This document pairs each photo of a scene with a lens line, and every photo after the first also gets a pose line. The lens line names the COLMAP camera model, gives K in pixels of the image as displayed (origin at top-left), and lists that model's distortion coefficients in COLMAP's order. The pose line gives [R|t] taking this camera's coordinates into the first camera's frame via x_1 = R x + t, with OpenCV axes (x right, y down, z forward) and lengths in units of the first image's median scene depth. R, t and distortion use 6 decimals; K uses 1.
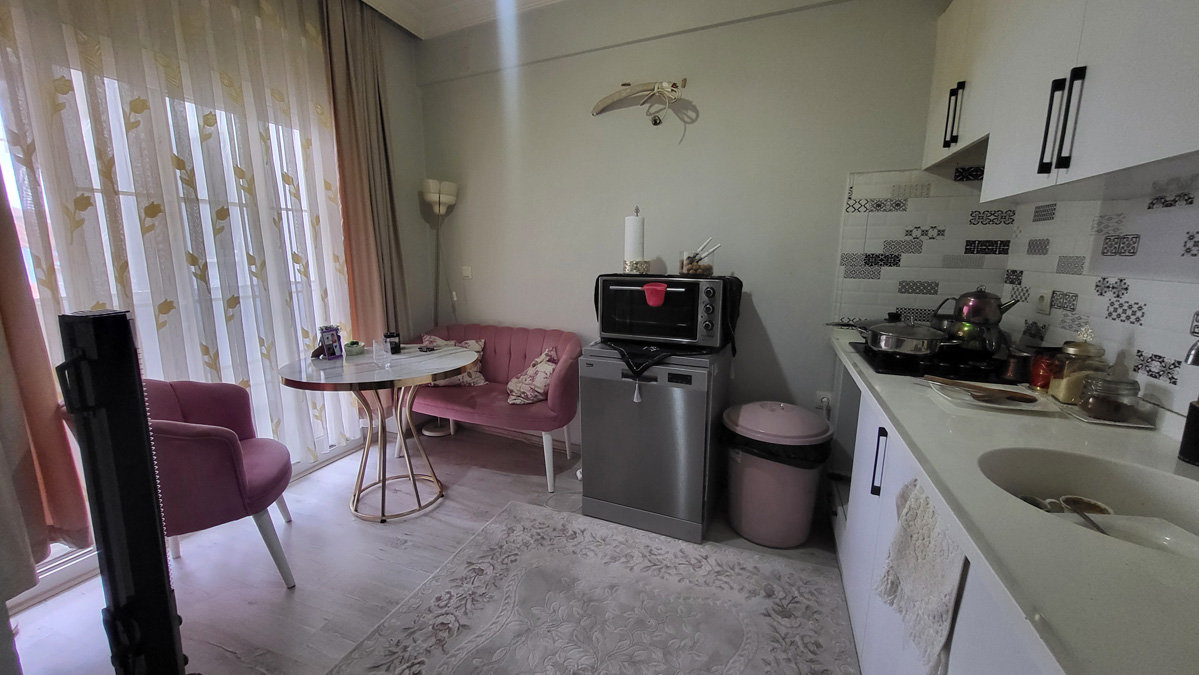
lens RADIAL K [[477.0, 0, 603.6], [0, 477.0, 338.6], [0, 0, 1]] dist [0.000949, -0.000746]
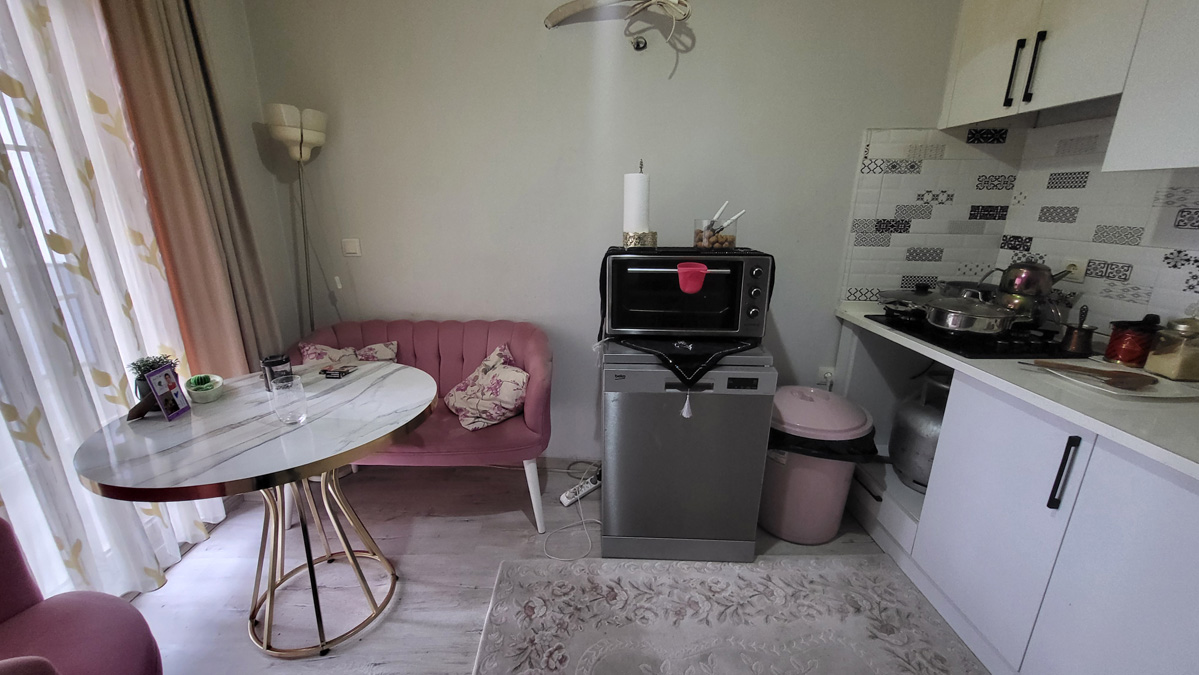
lens RADIAL K [[477.0, 0, 600.9], [0, 477.0, 337.8], [0, 0, 1]] dist [0.000949, -0.000746]
pose [[0.929980, -0.104780, 0.352361, -0.312862], [0.068302, 0.991079, 0.114443, -0.093563], [-0.361209, -0.082363, 0.928841, 0.314547]]
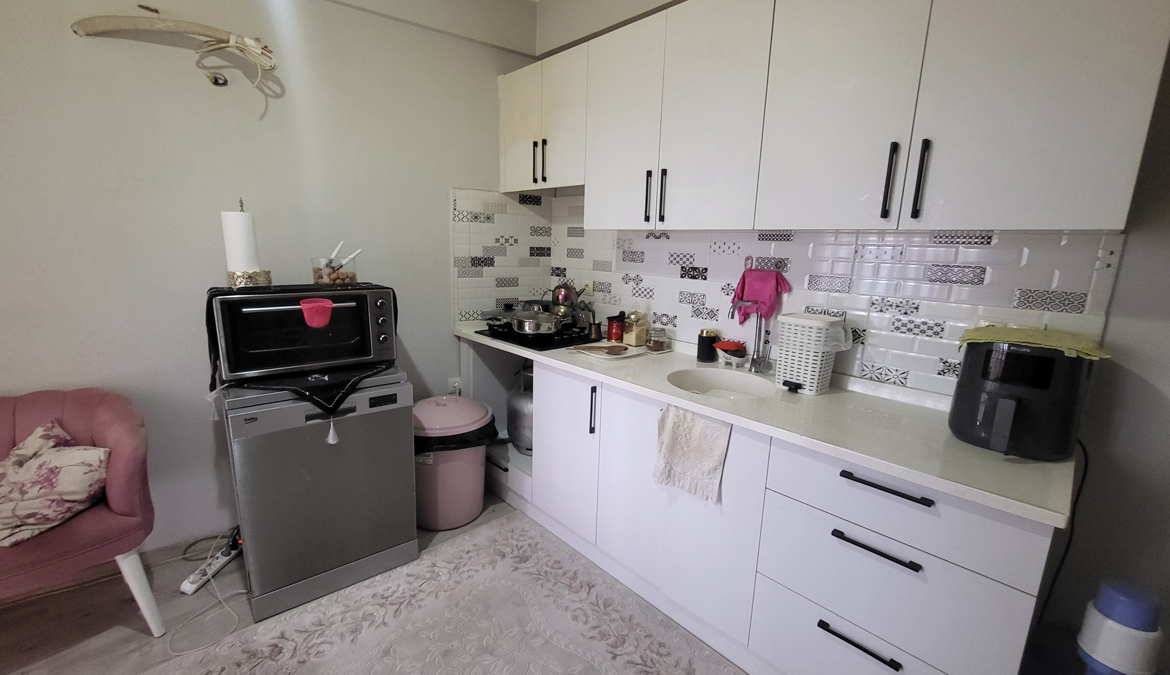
lens RADIAL K [[471.4, 0, 588.7], [0, 471.4, 338.7], [0, 0, 1]] dist [-0.002984, 0.000616]
pose [[0.449921, -0.174581, 0.875838, -0.399720], [0.137625, 0.982546, 0.125153, -0.084588], [-0.882401, 0.064228, 0.466095, 0.203146]]
